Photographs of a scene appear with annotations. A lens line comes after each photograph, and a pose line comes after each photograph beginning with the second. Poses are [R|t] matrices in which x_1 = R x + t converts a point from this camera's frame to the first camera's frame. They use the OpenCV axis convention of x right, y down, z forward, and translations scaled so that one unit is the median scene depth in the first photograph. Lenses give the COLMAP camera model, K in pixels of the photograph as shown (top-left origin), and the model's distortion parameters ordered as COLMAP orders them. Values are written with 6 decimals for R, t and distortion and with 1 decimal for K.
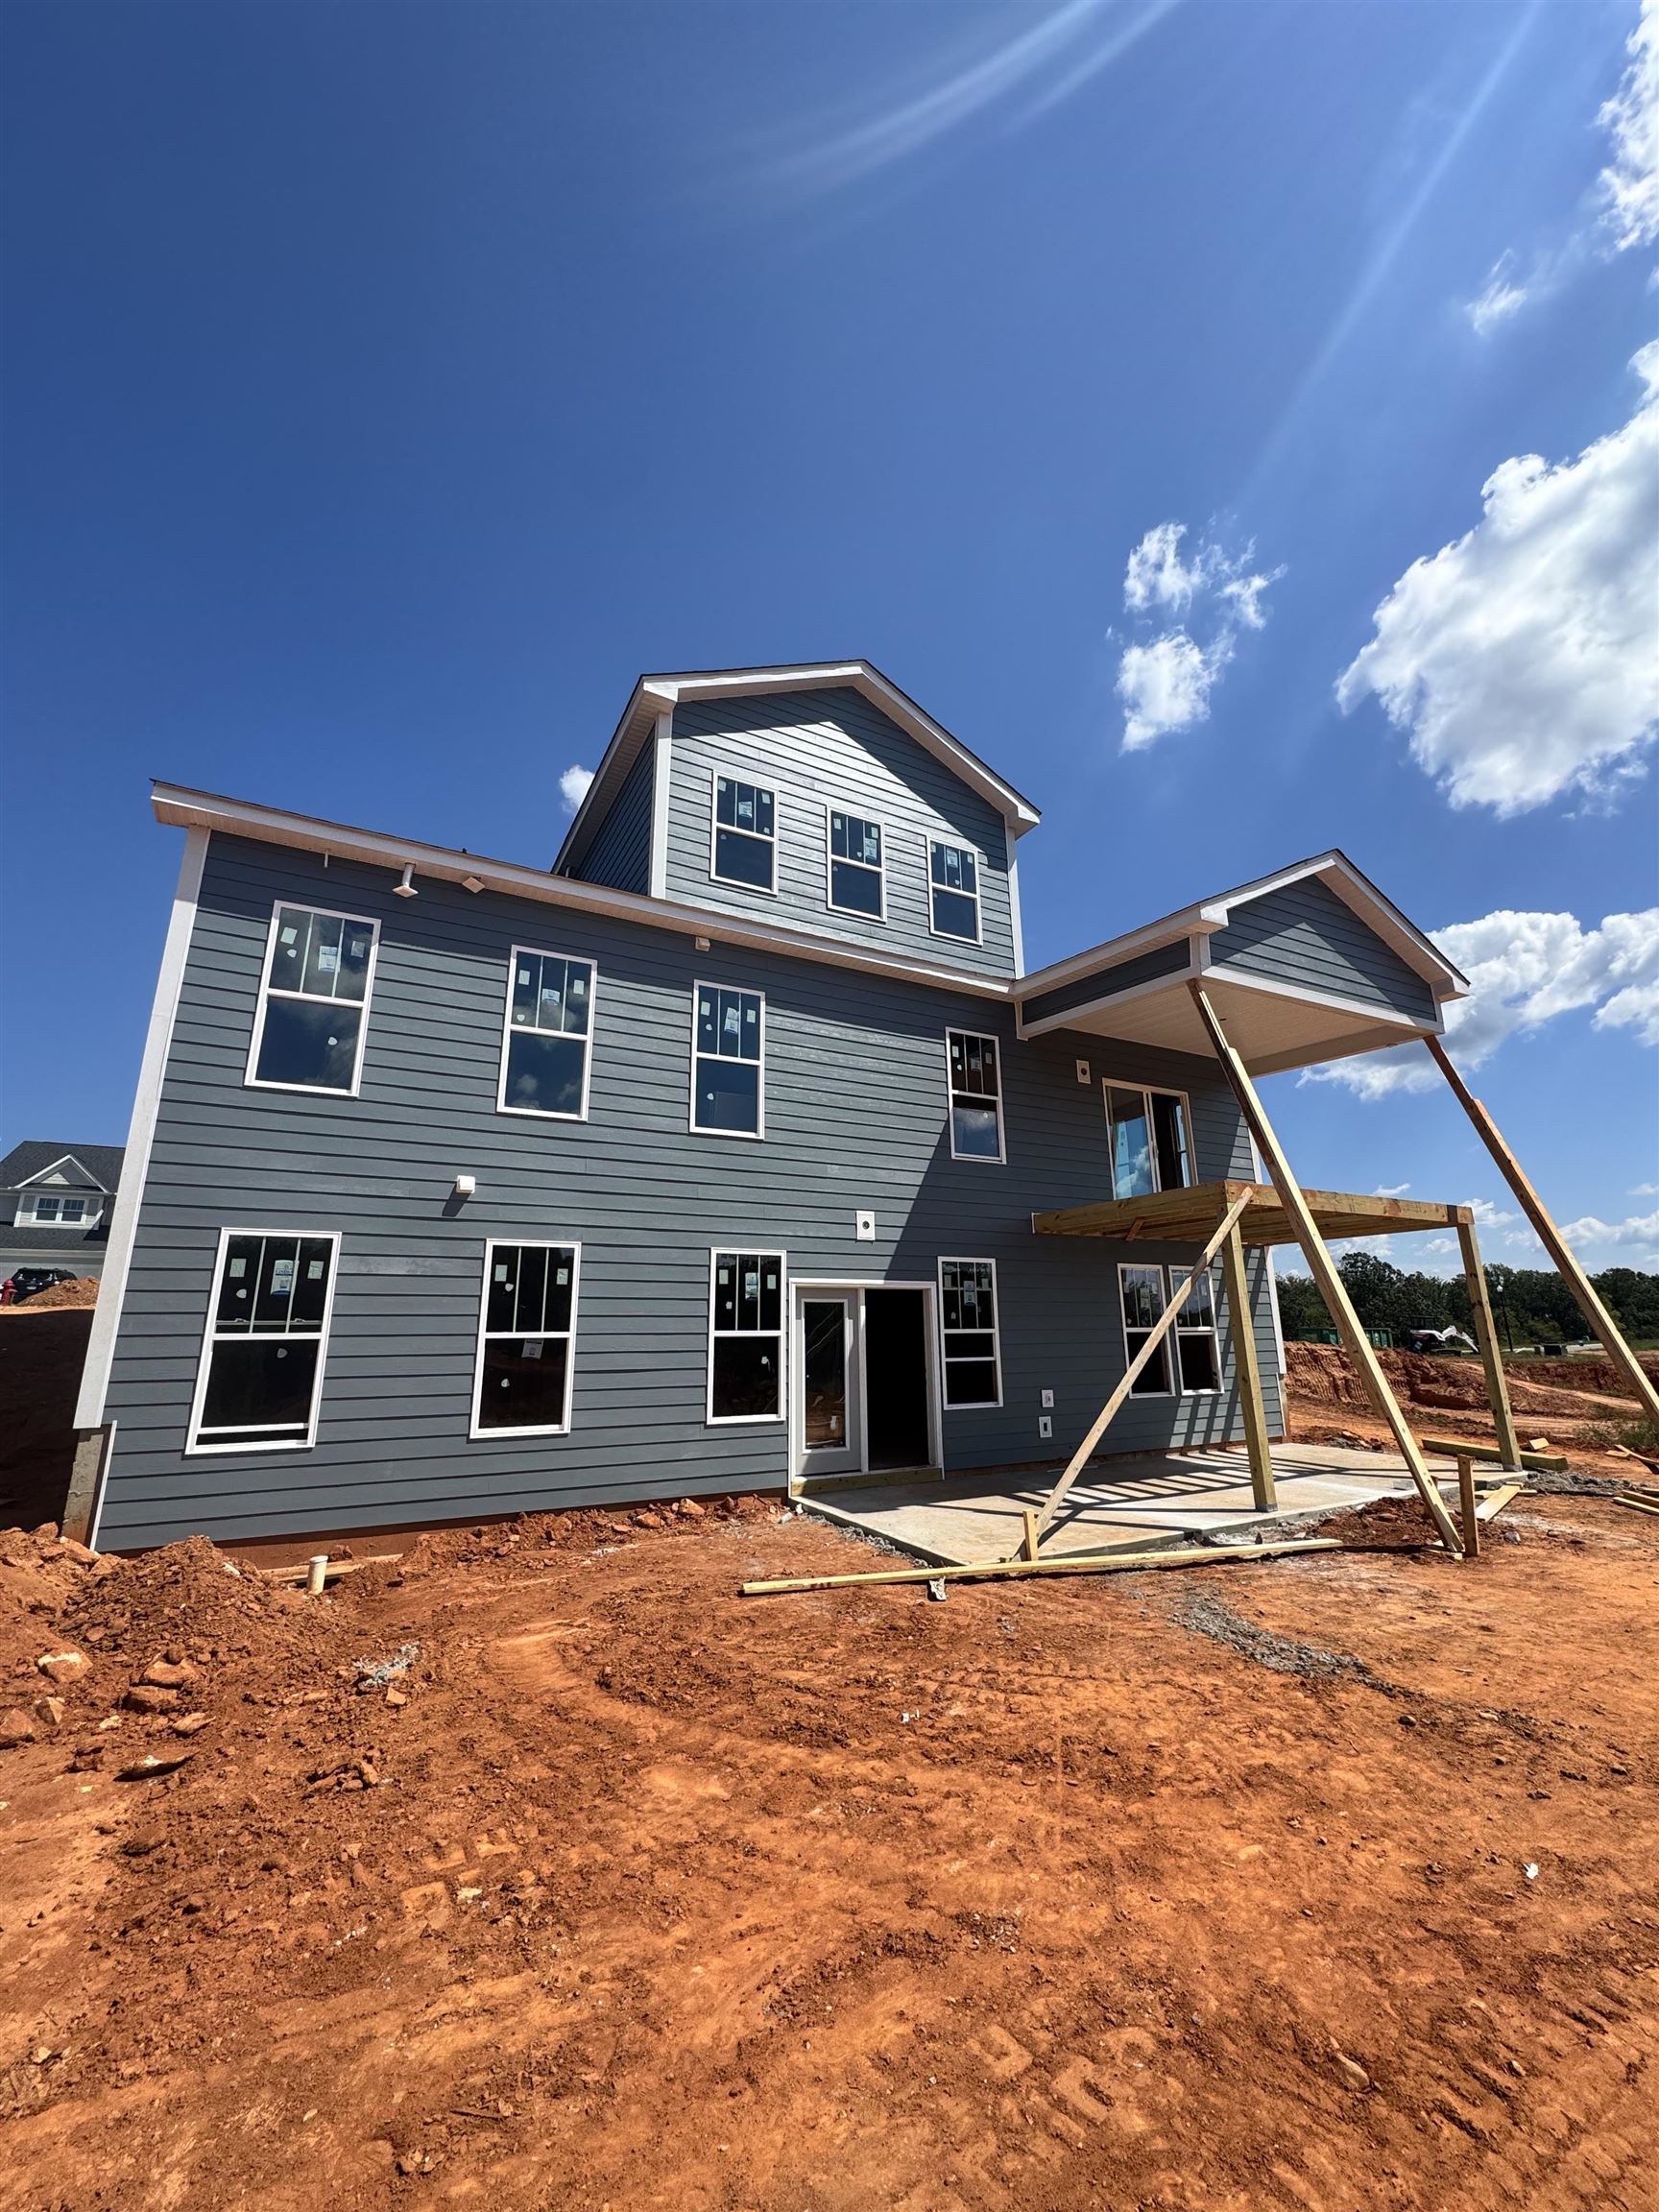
lens RADIAL K [[893.0, 0, 829.5], [0, 893.0, 1106.0], [0, 0, 1]] dist [-0.005004, -0.000194]
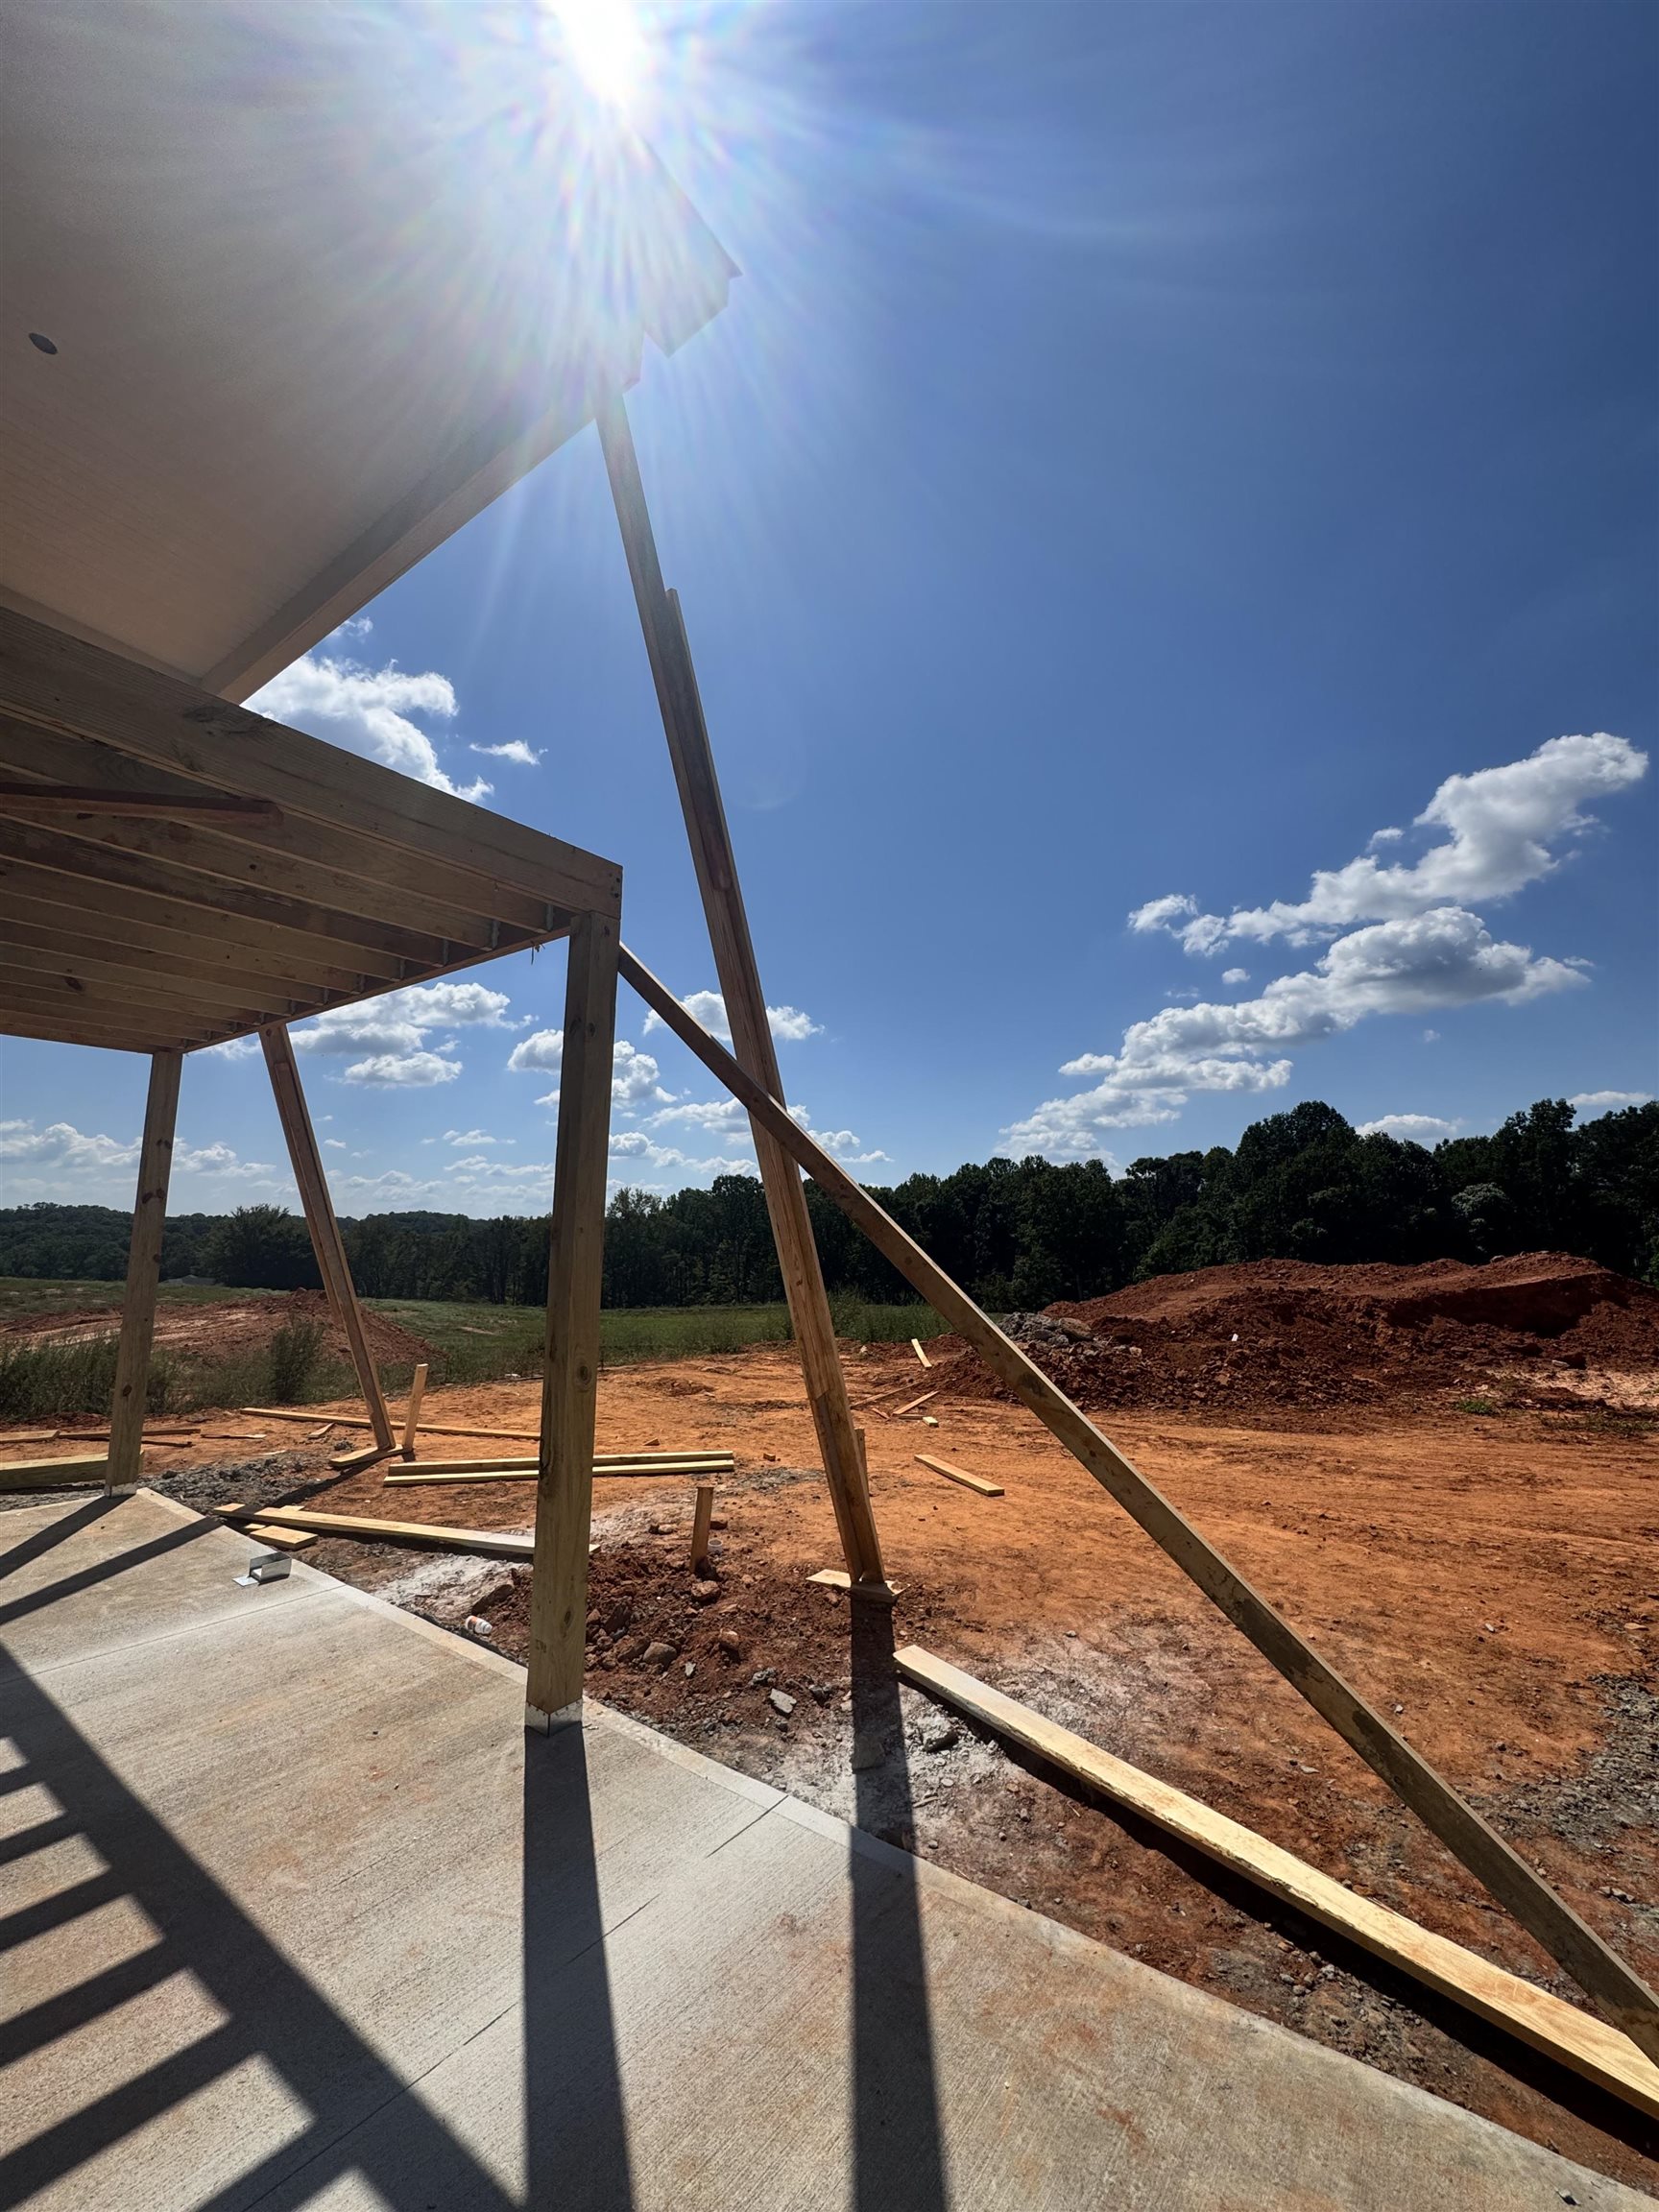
lens RADIAL K [[893.0, 0, 829.5], [0, 893.0, 1106.0], [0, 0, 1]] dist [-0.005004, -0.000194]
pose [[-0.423142, 0.135744, 0.895837, 0.066556], [-0.219149, 0.944025, -0.246559, 0.244191], [-0.879161, -0.300651, -0.369708, 0.982358]]
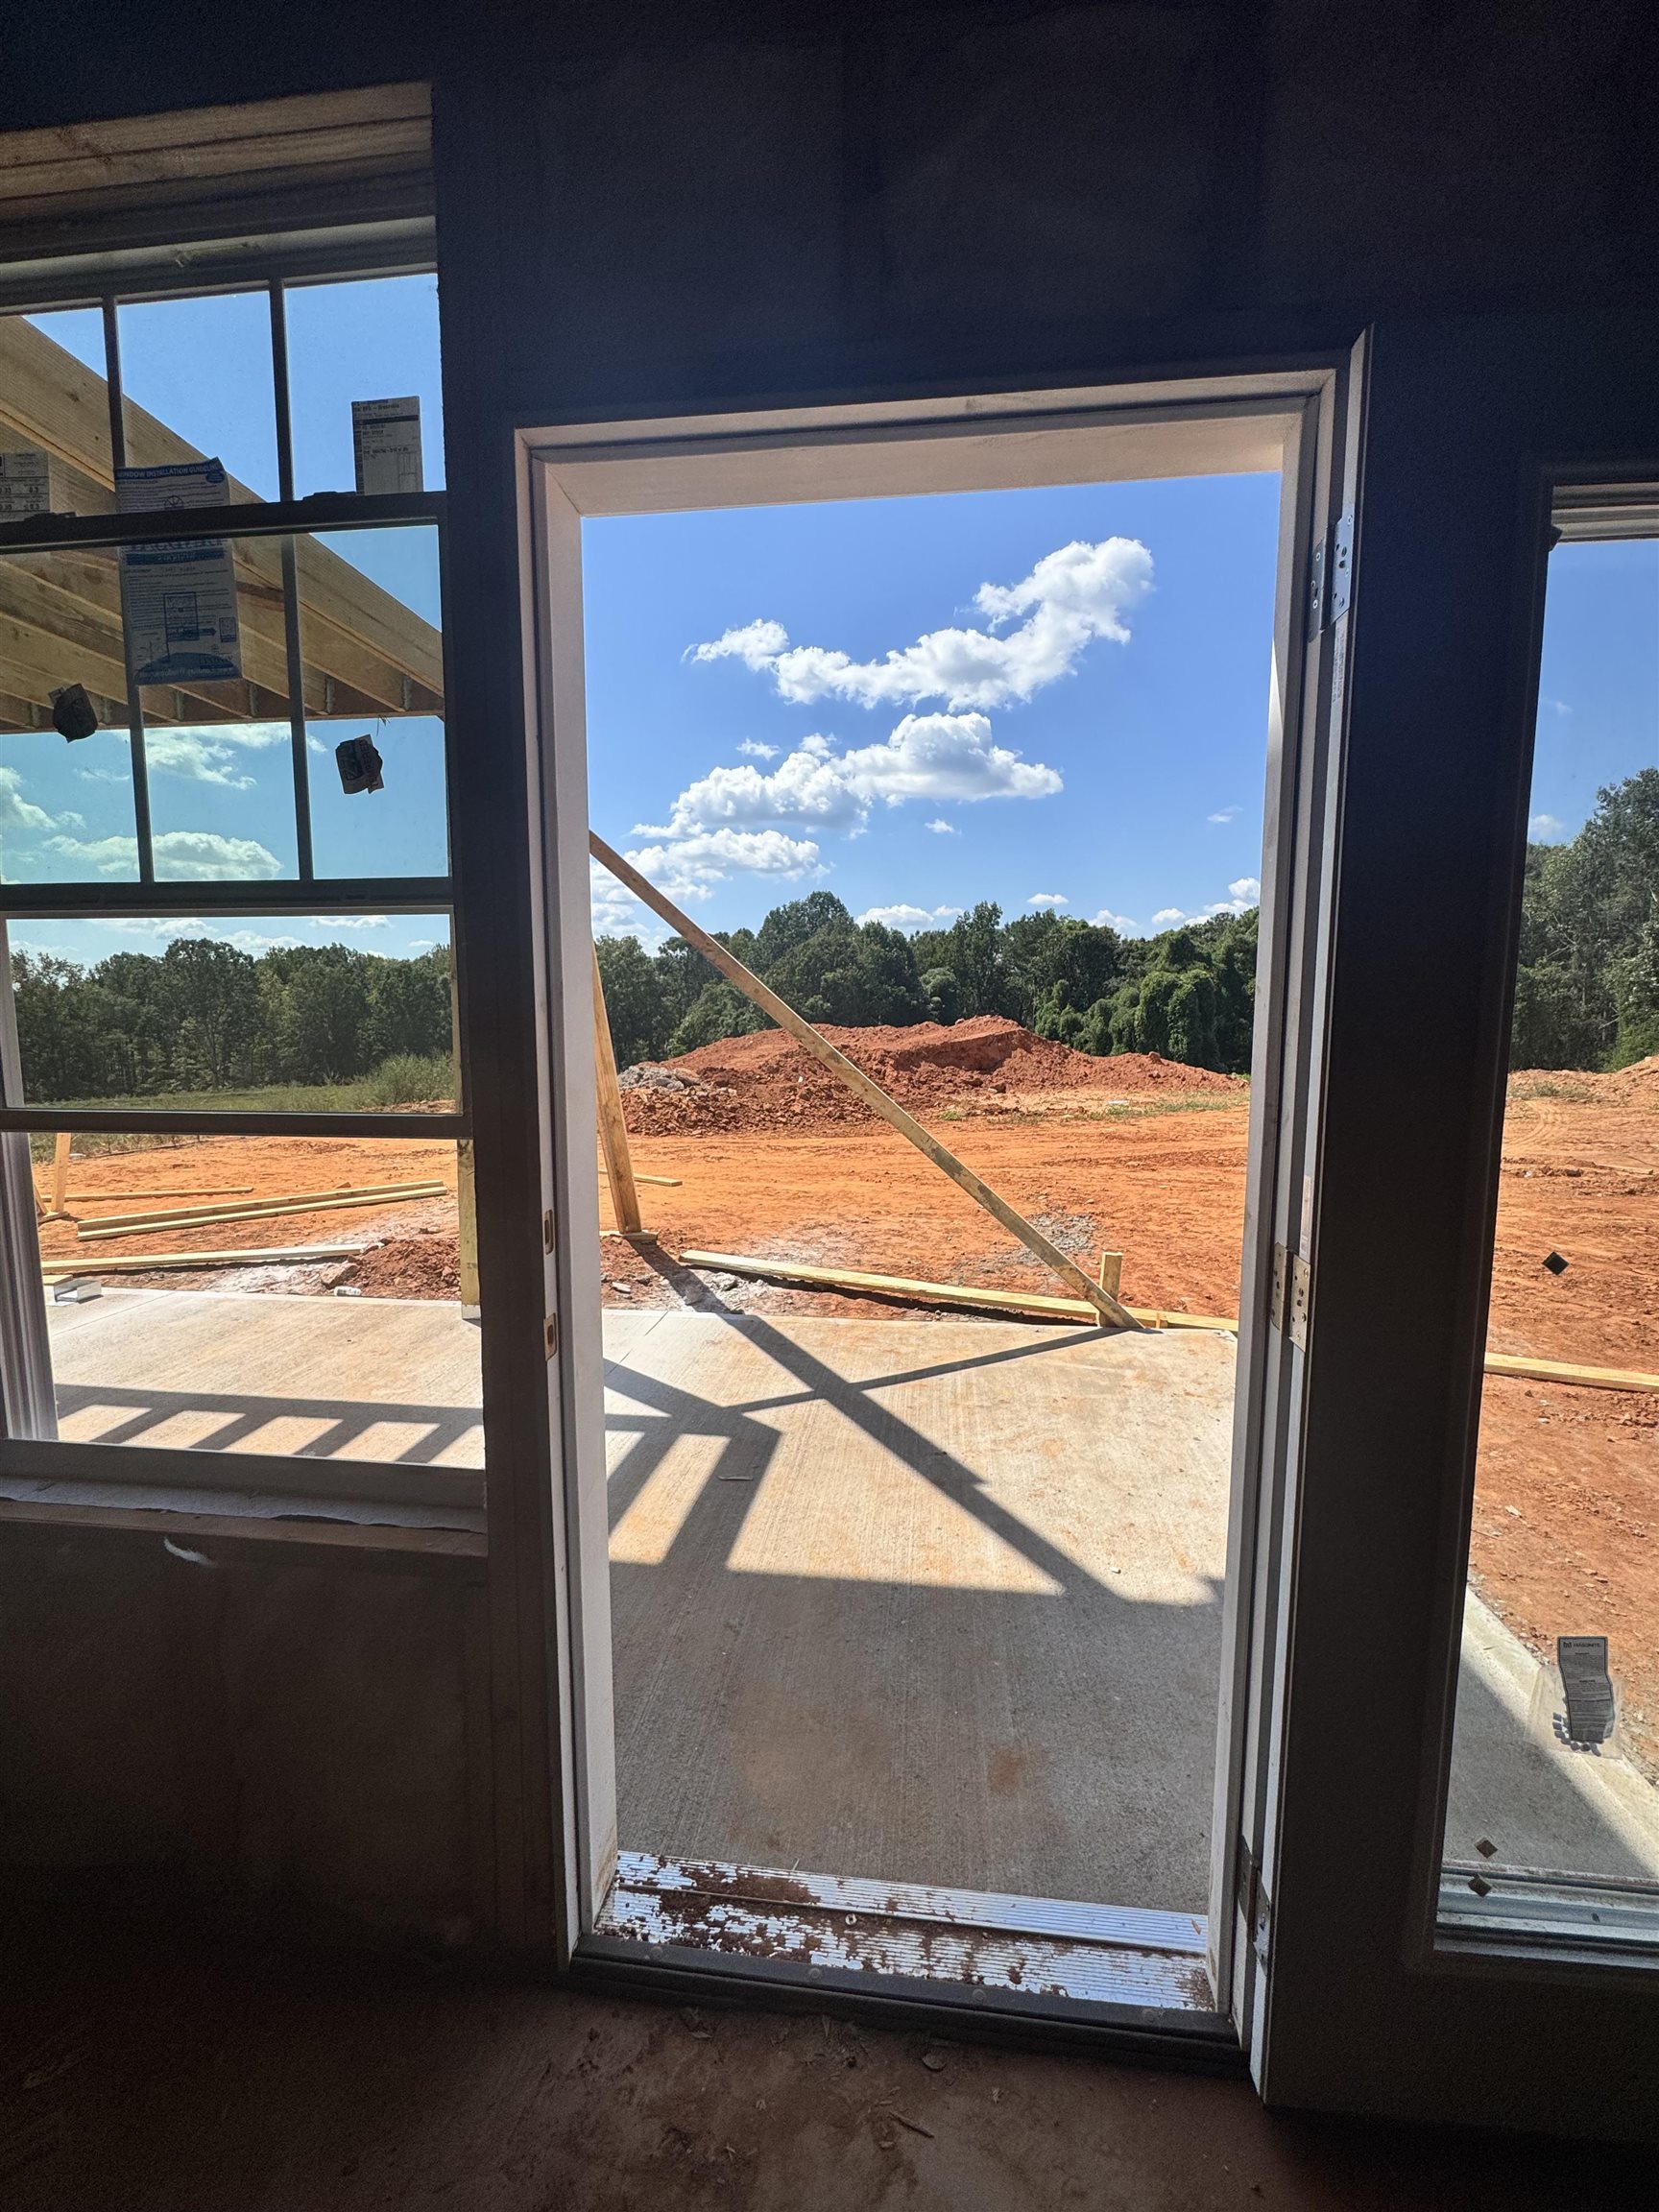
lens RADIAL K [[893.0, 0, 829.5], [0, 893.0, 1106.0], [0, 0, 1]] dist [-0.005004, -0.000194]
pose [[-0.815888, -0.053230, 0.575755, 0.018670], [-0.134768, 0.985835, -0.099833, 0.310810], [-0.562286, -0.159046, -0.811504, 1.173739]]
